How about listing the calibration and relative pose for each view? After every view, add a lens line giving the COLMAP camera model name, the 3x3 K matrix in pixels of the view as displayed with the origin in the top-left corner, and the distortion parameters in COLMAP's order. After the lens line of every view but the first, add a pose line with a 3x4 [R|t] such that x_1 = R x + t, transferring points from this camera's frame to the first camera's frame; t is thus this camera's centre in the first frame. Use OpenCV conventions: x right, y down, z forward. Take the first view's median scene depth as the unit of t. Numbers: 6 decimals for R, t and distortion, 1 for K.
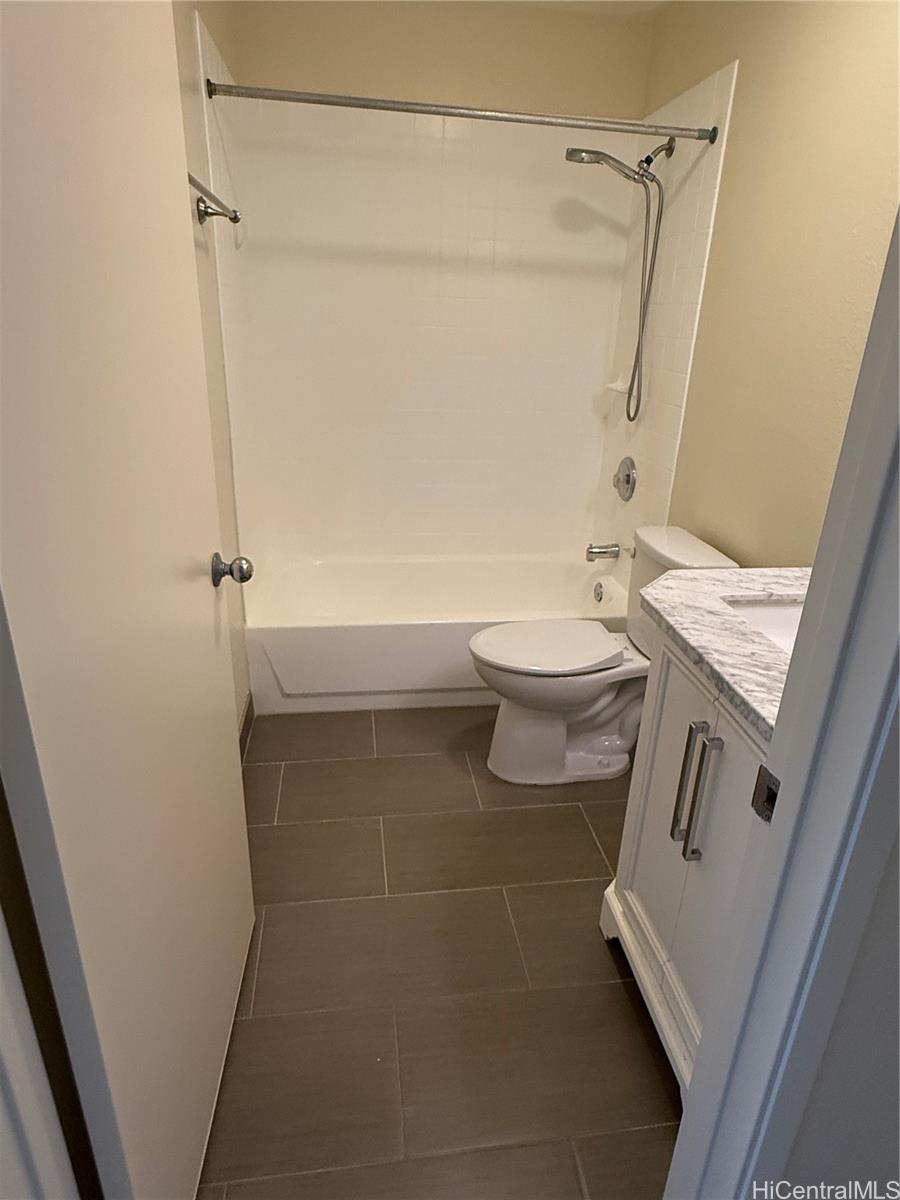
lens RADIAL K [[700.3, 0, 456.2], [0, 700.3, 591.5], [0, 0, 1]] dist [-0.028798, -0.000140]
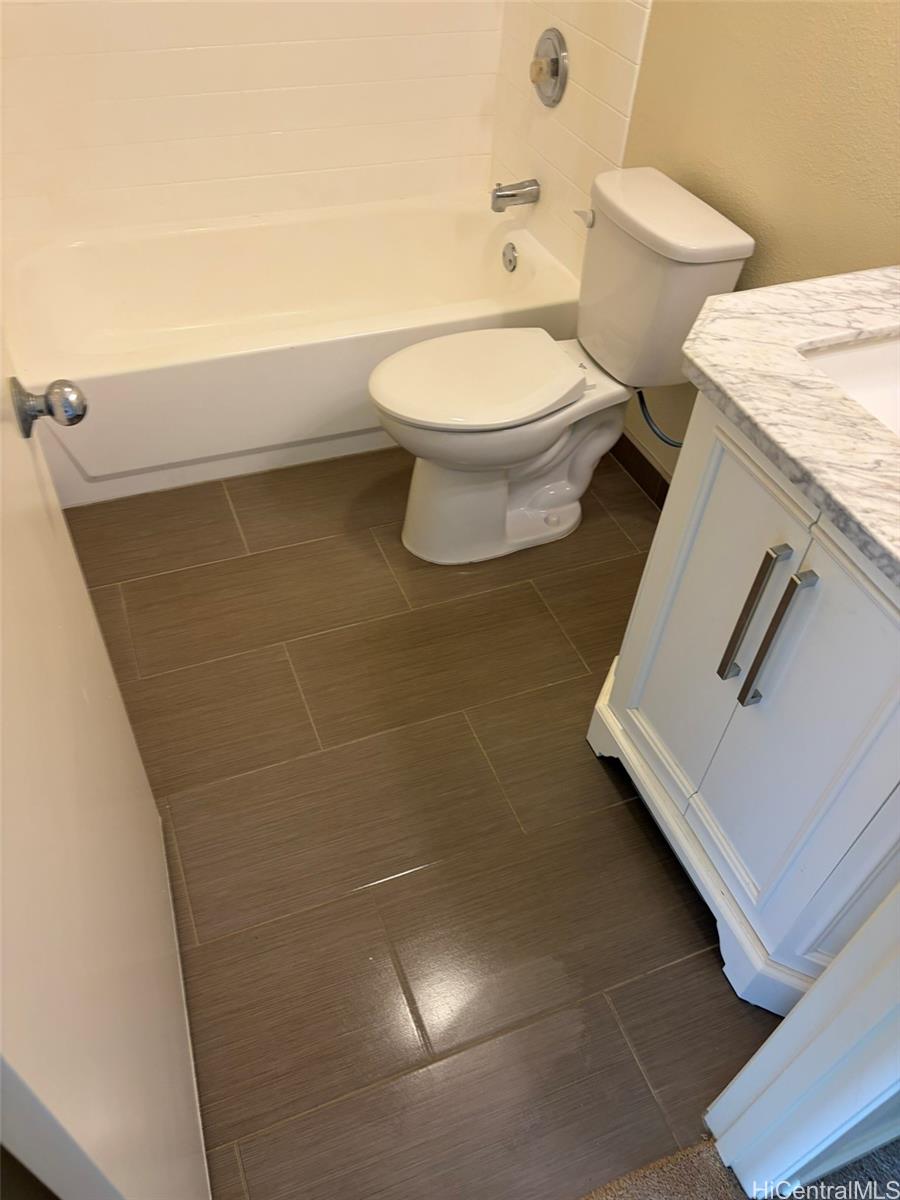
lens RADIAL K [[895.6, 0, 444.4], [0, 895.6, 605.1], [0, 0, 1]] dist [0.040156, -0.042963]
pose [[0.972466, -0.155844, 0.173271, -0.140250], [0.067976, 0.900862, 0.428751, -0.157097], [-0.222911, -0.405168, 0.886651, 0.179042]]
